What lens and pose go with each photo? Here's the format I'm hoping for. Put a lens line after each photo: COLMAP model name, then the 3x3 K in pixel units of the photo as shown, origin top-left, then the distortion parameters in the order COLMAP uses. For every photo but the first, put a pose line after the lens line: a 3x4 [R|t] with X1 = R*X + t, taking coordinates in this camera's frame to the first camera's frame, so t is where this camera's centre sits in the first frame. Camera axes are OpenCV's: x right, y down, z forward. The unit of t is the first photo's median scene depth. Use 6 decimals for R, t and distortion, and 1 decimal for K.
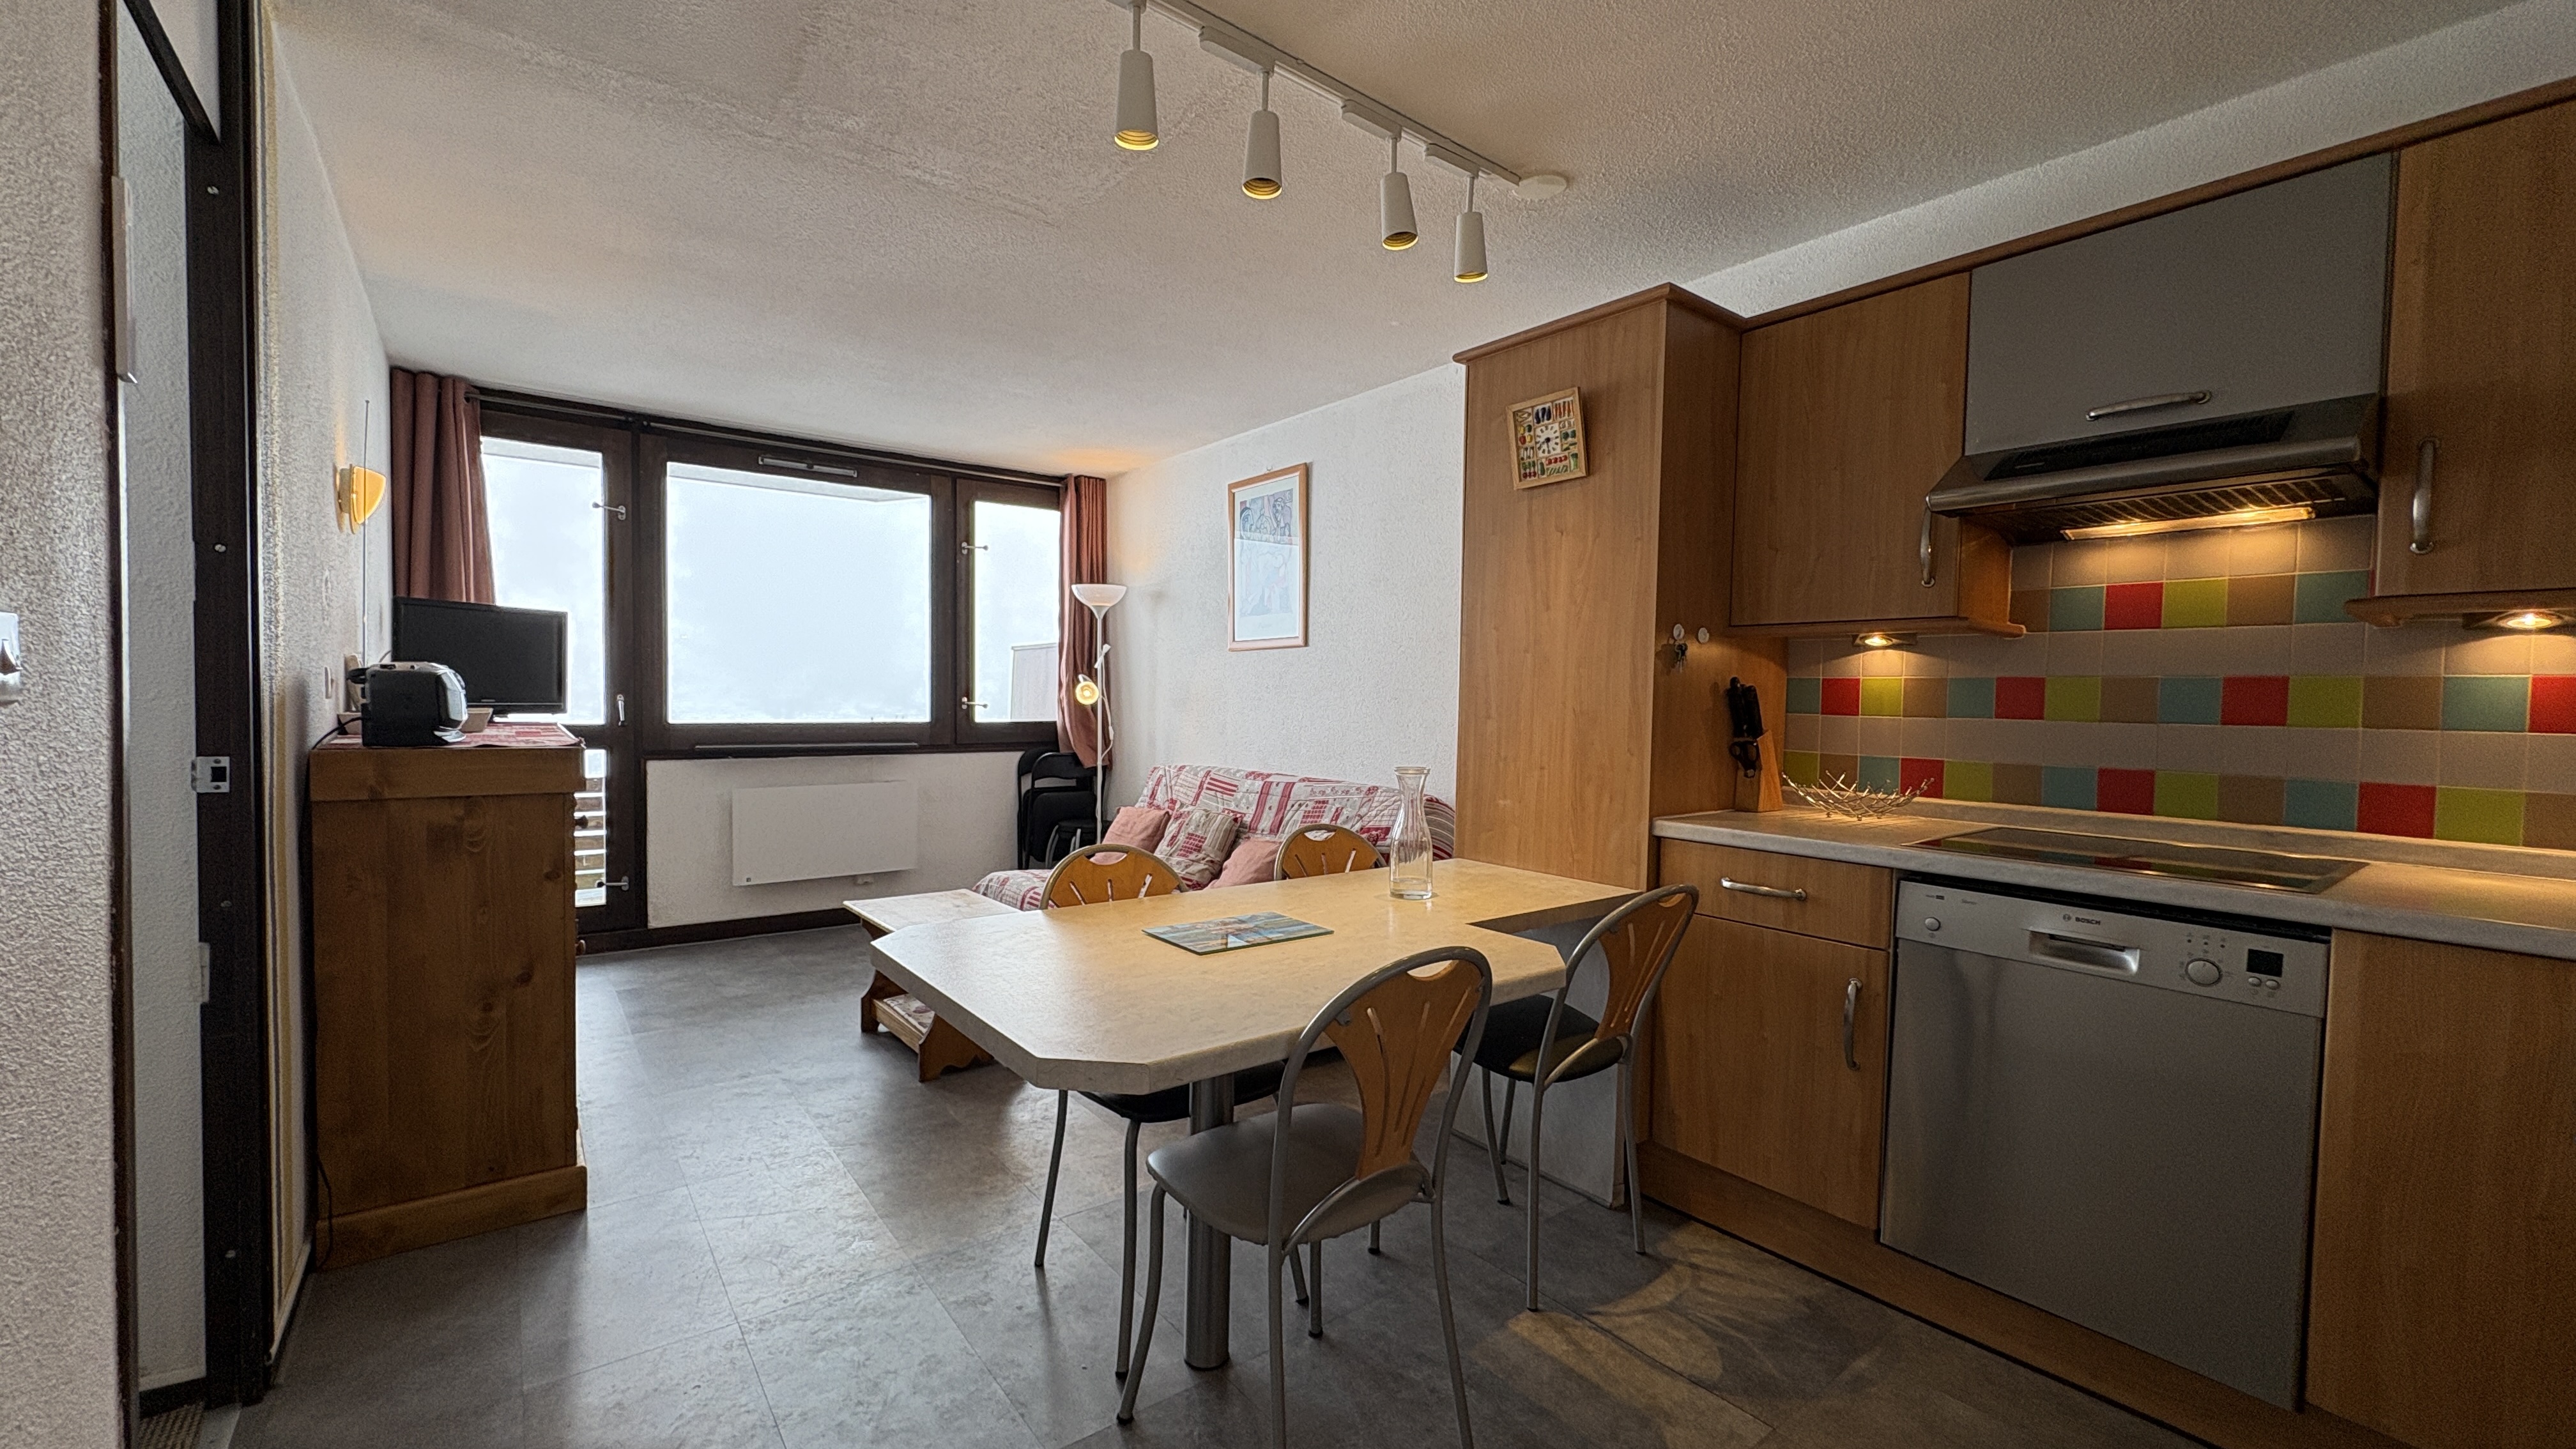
lens RADIAL K [[1025.9, 0, 1288.1], [0, 1025.9, 729.0], [0, 0, 1]] dist [0.000573, 0.000454]
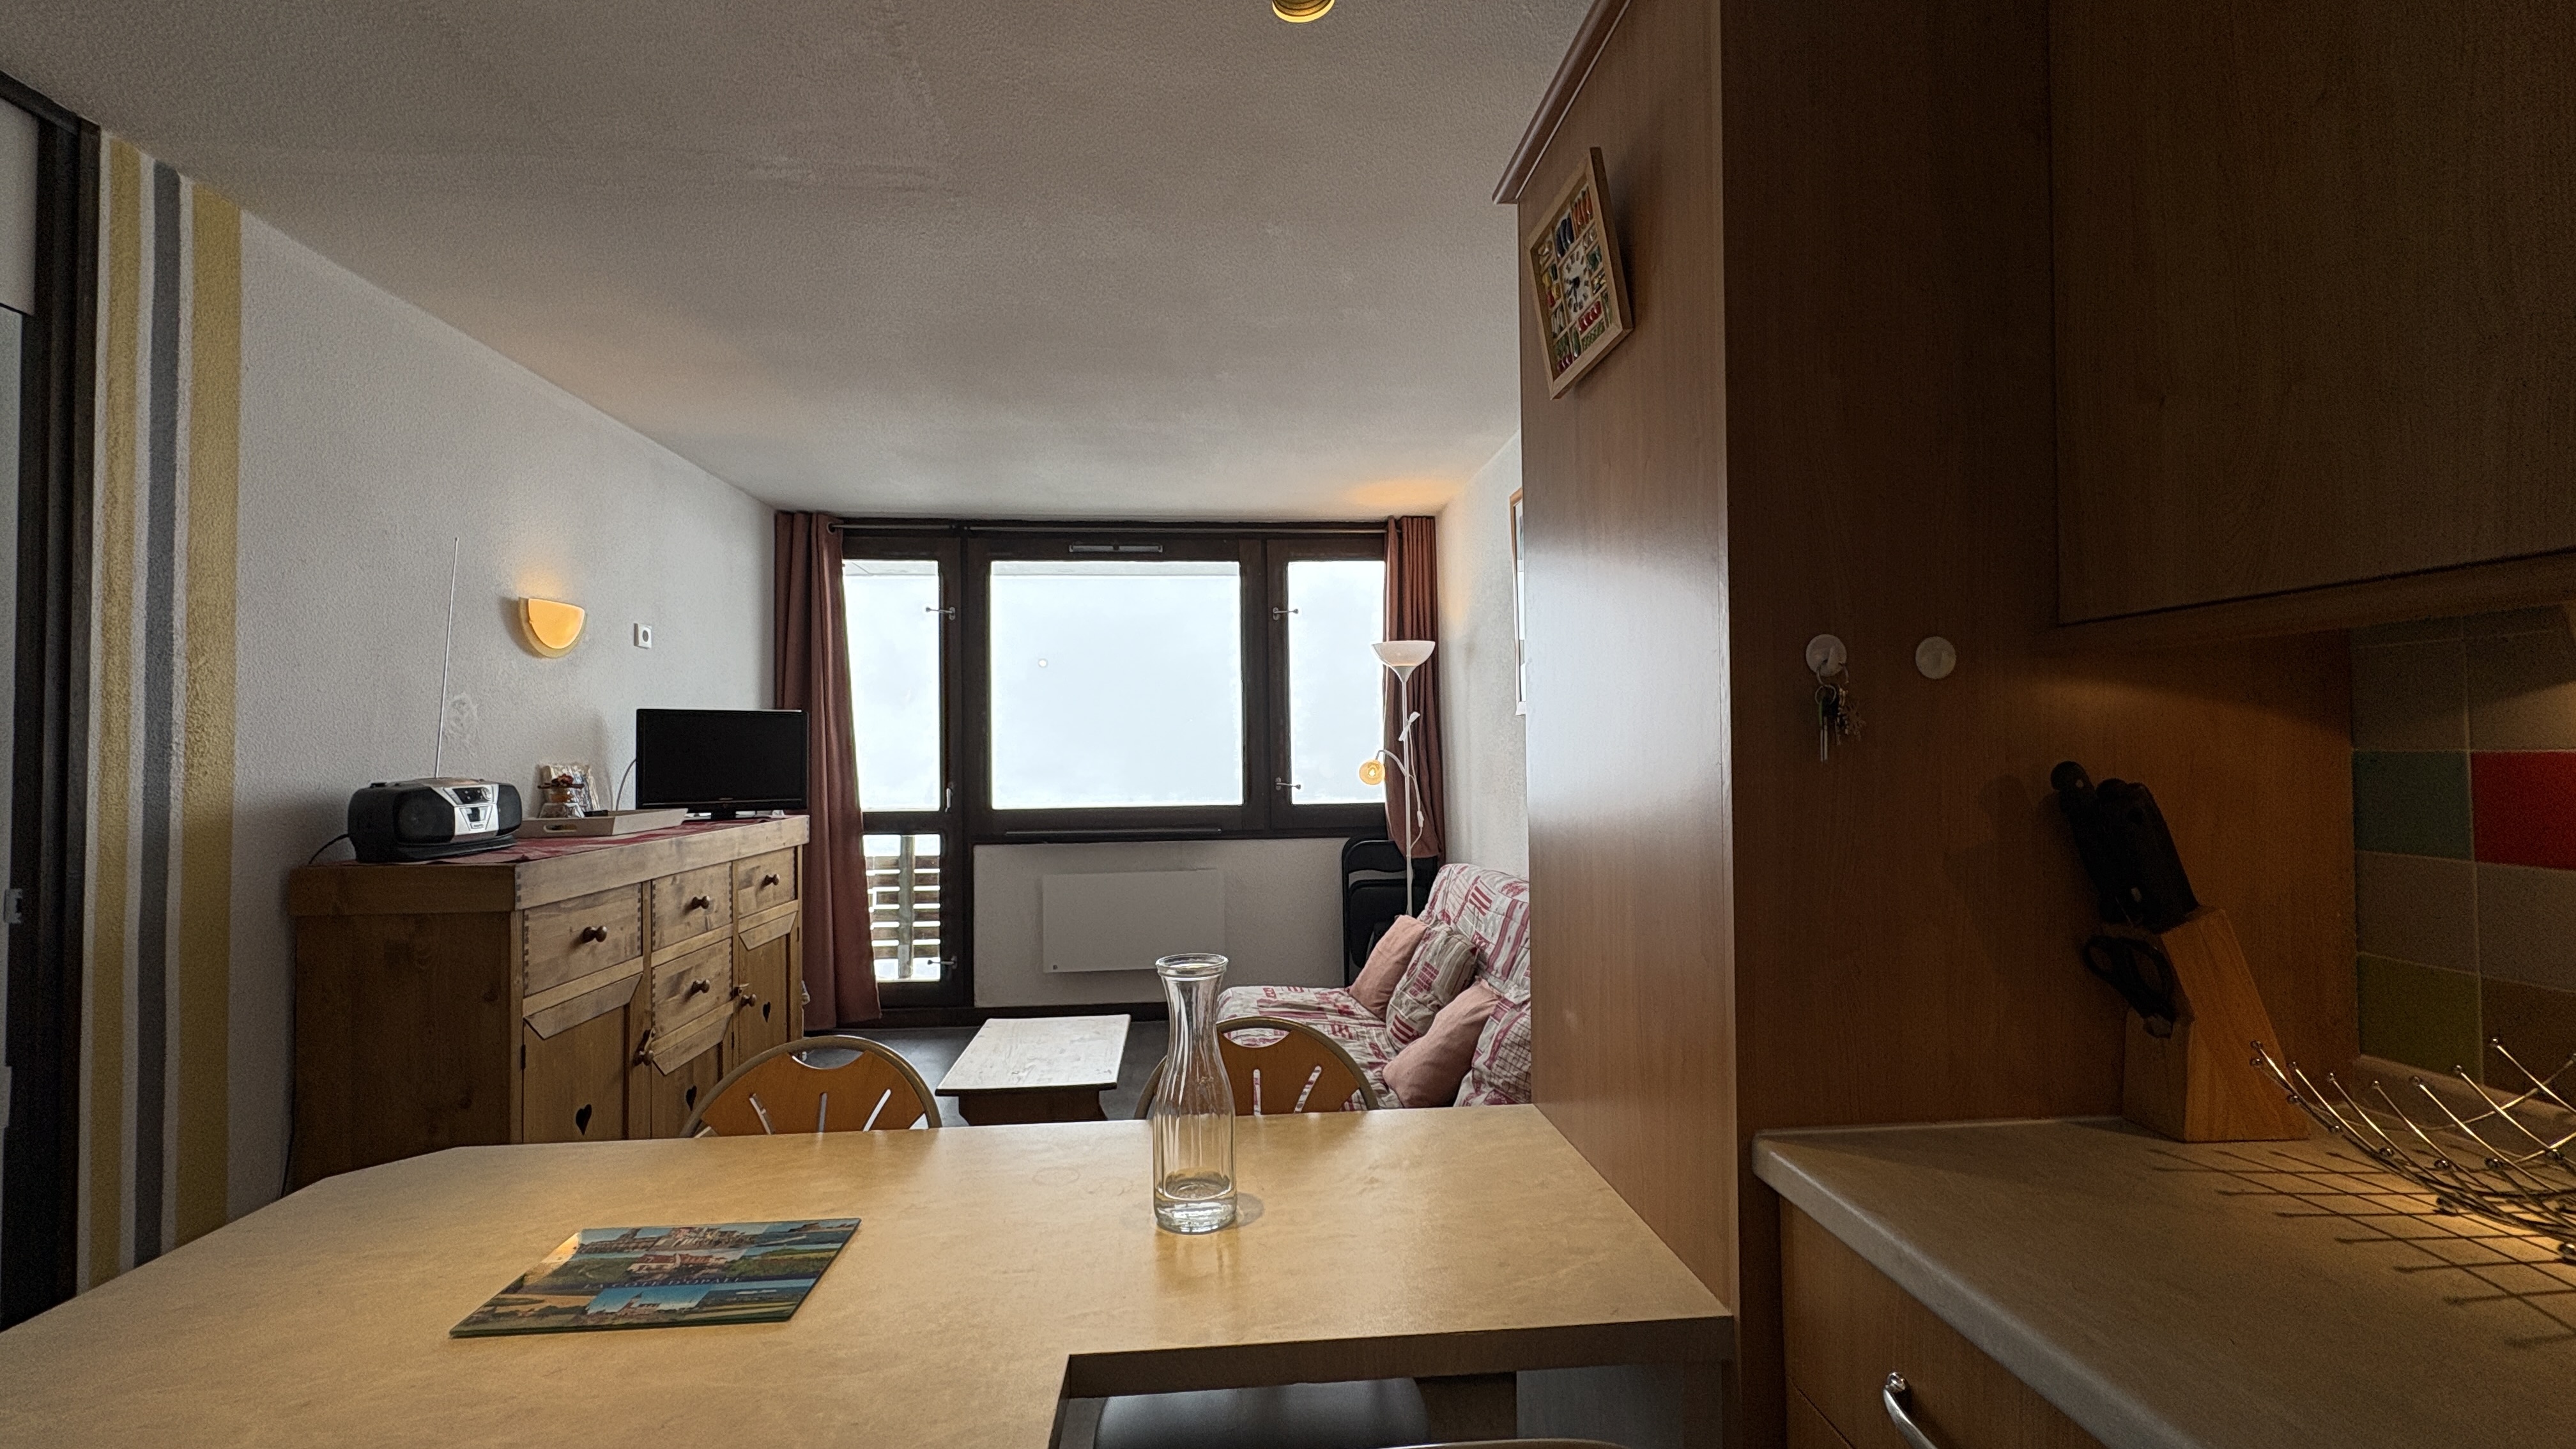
lens RADIAL K [[1025.9, 0, 1279.3], [0, 1025.9, 727.6], [0, 0, 1]] dist [0.000573, 0.000454]
pose [[0.838207, -0.039268, -0.543936, 0.210472], [0.006772, 0.998077, -0.061617, -0.022338], [0.545309, 0.047964, 0.836861, 0.283230]]
